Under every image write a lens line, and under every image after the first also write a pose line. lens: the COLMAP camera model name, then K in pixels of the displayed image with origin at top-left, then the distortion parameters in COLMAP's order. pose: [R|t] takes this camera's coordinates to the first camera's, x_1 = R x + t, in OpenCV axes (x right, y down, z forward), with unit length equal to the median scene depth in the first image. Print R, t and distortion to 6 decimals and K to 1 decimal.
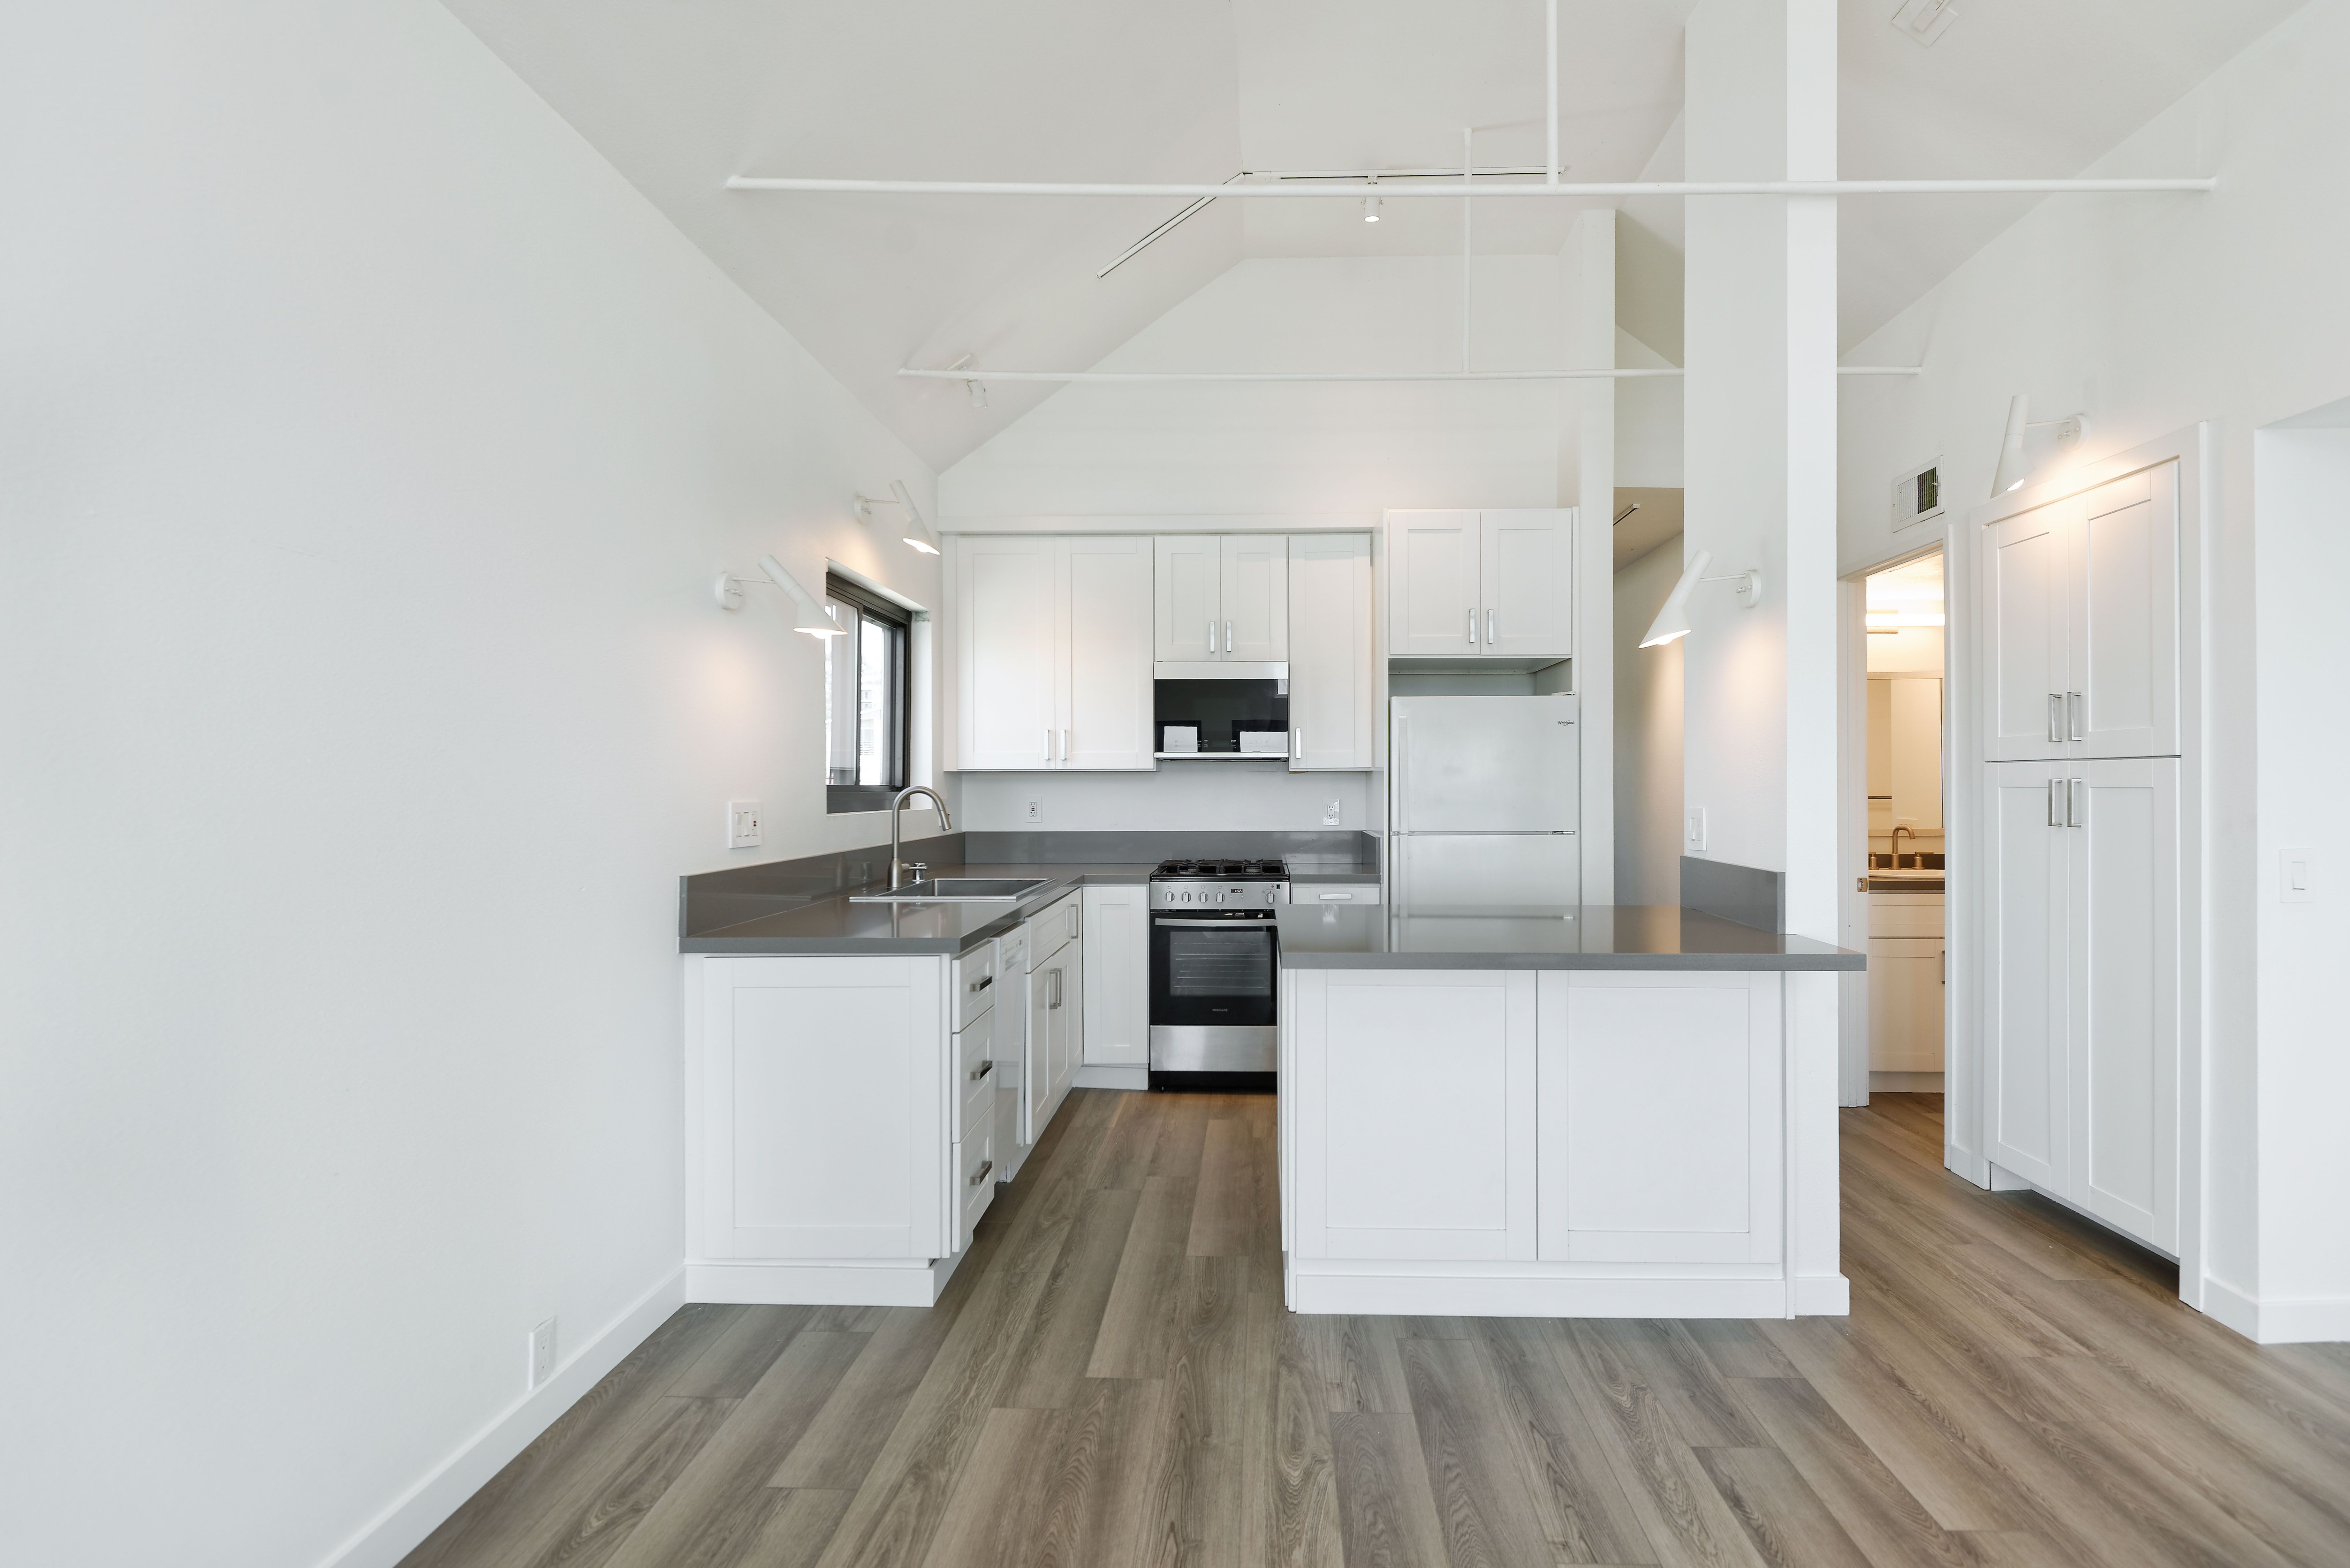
lens RADIAL K [[1126.4, 0, 1179.9], [0, 1126.4, 785.3], [0, 0, 1]] dist [0.019333, -0.010916]
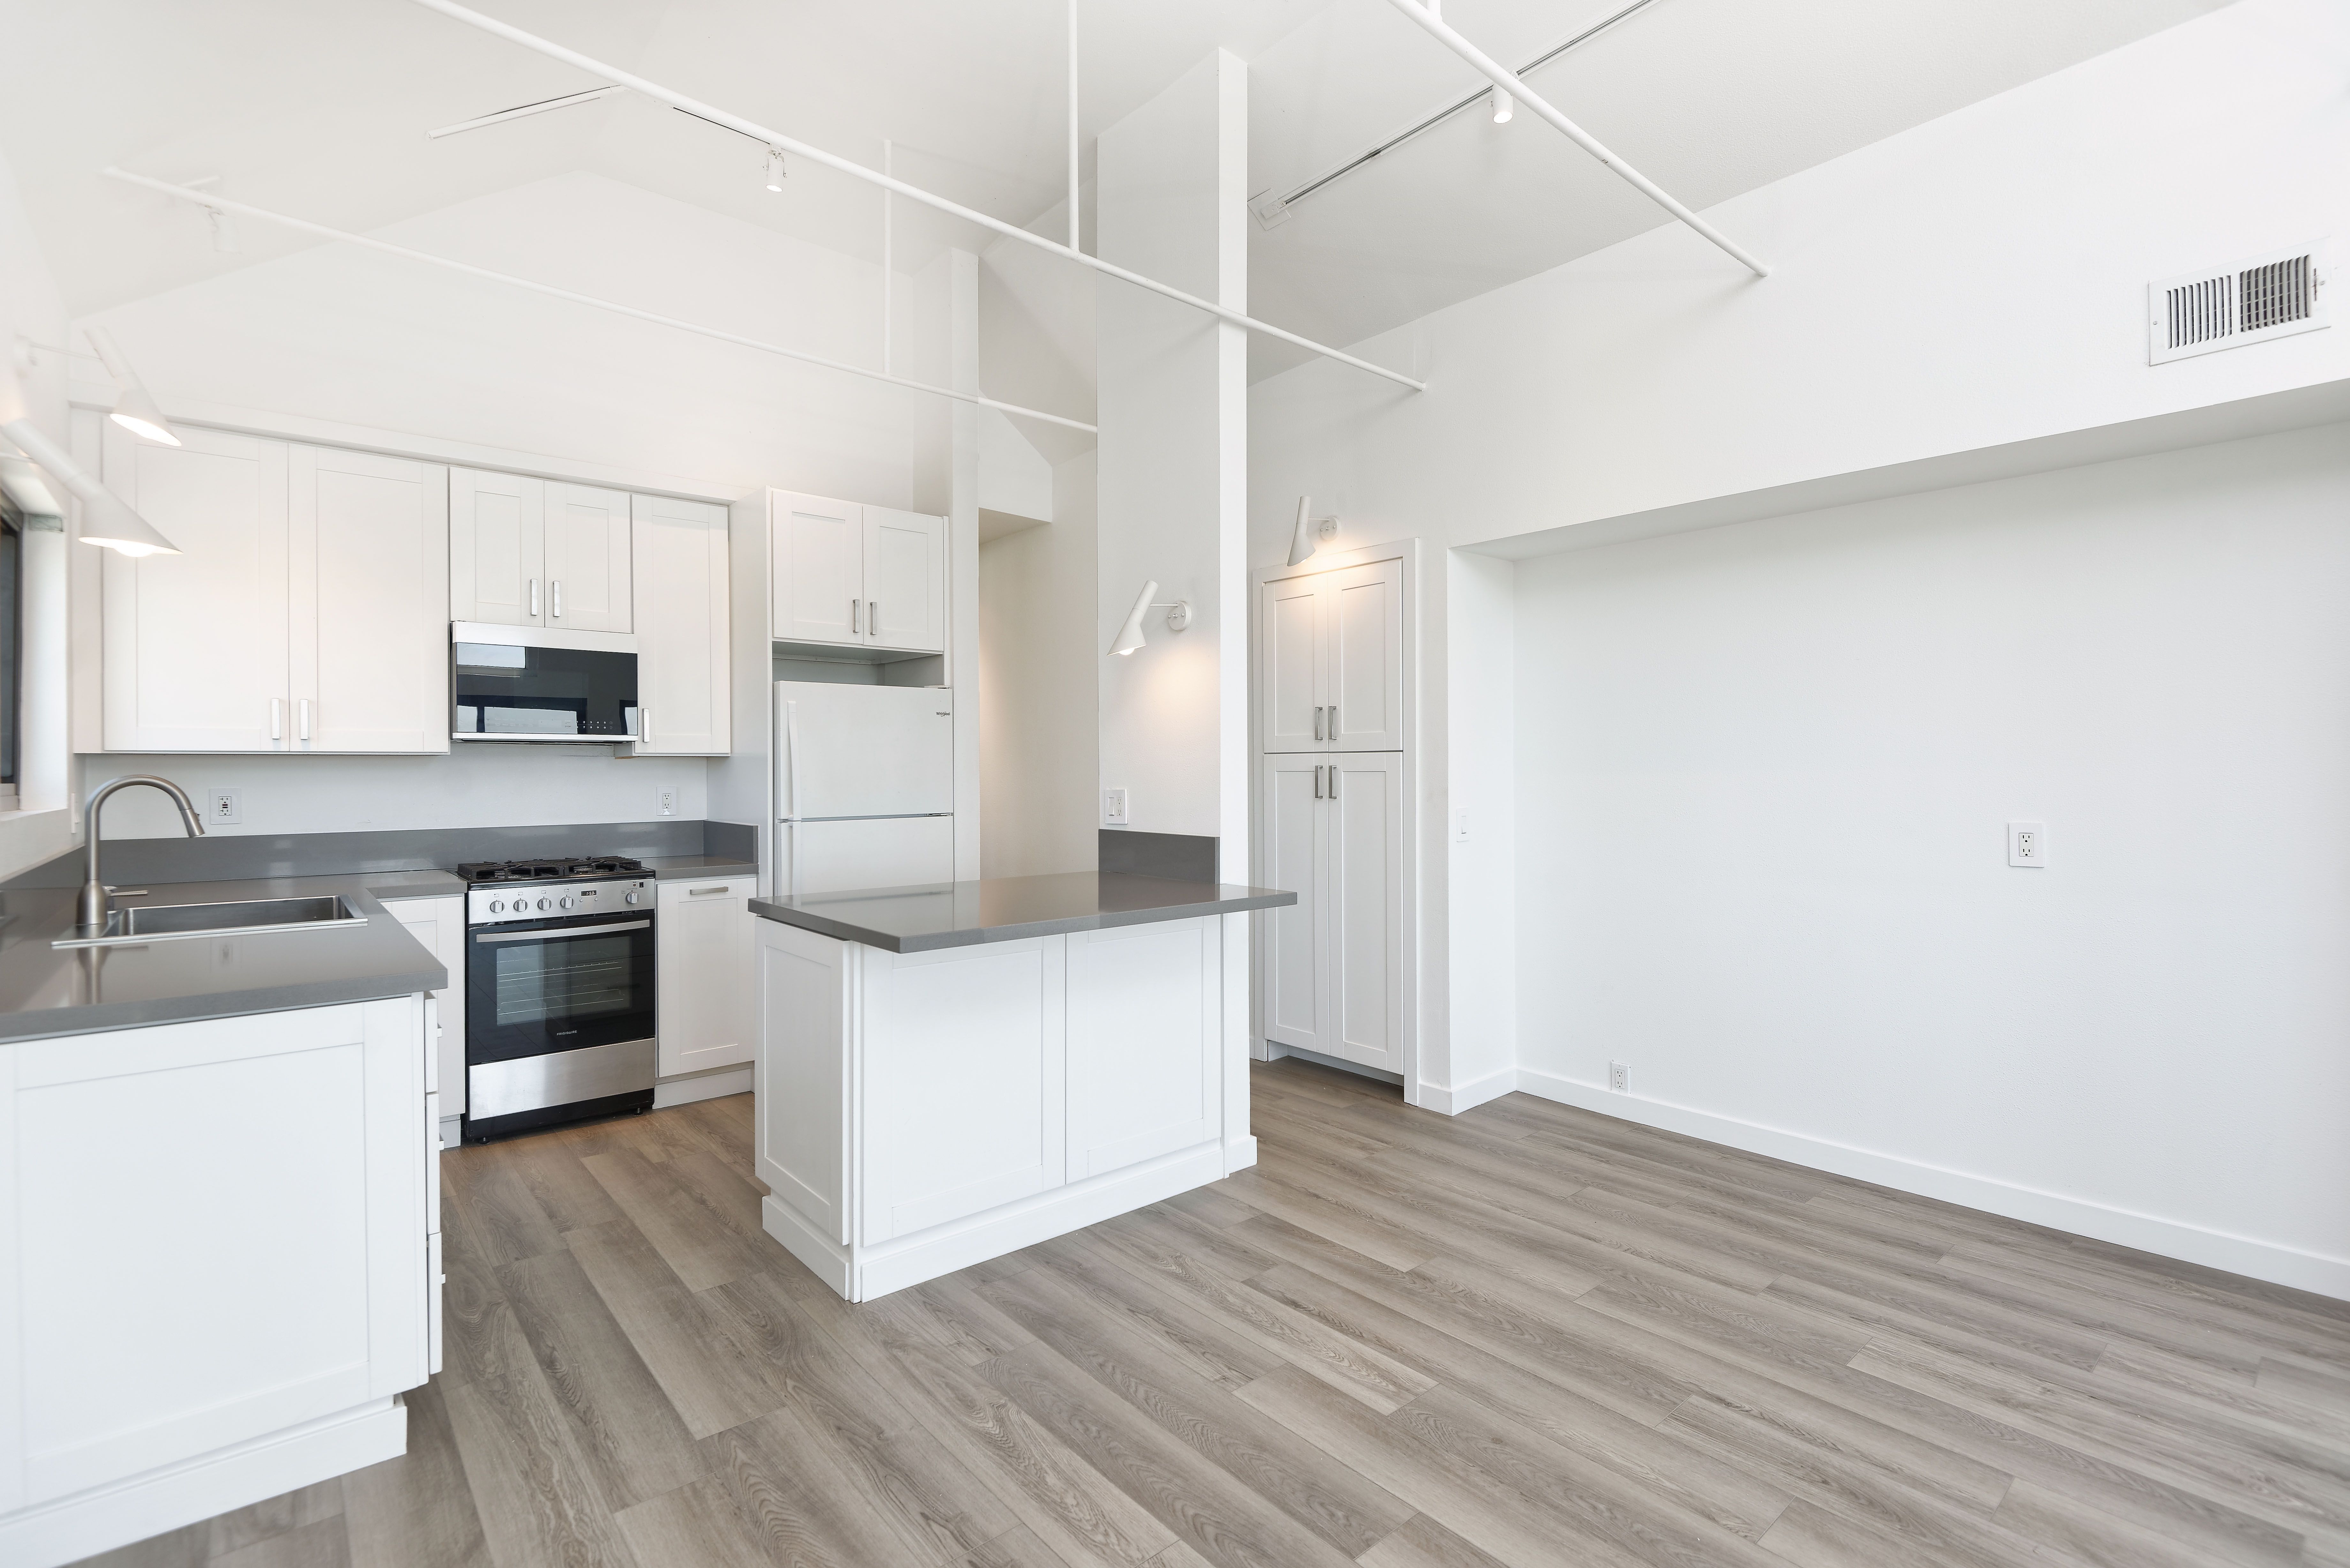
lens RADIAL K [[1126.4, 0, 1164.2], [0, 1126.4, 774.2], [0, 0, 1]] dist [0.019333, -0.010916]
pose [[0.730314, -0.003981, 0.683100, -0.369920], [0.002731, 0.999992, 0.002908, 0.000292], [-0.683106, -0.000258, 0.730319, 0.089975]]
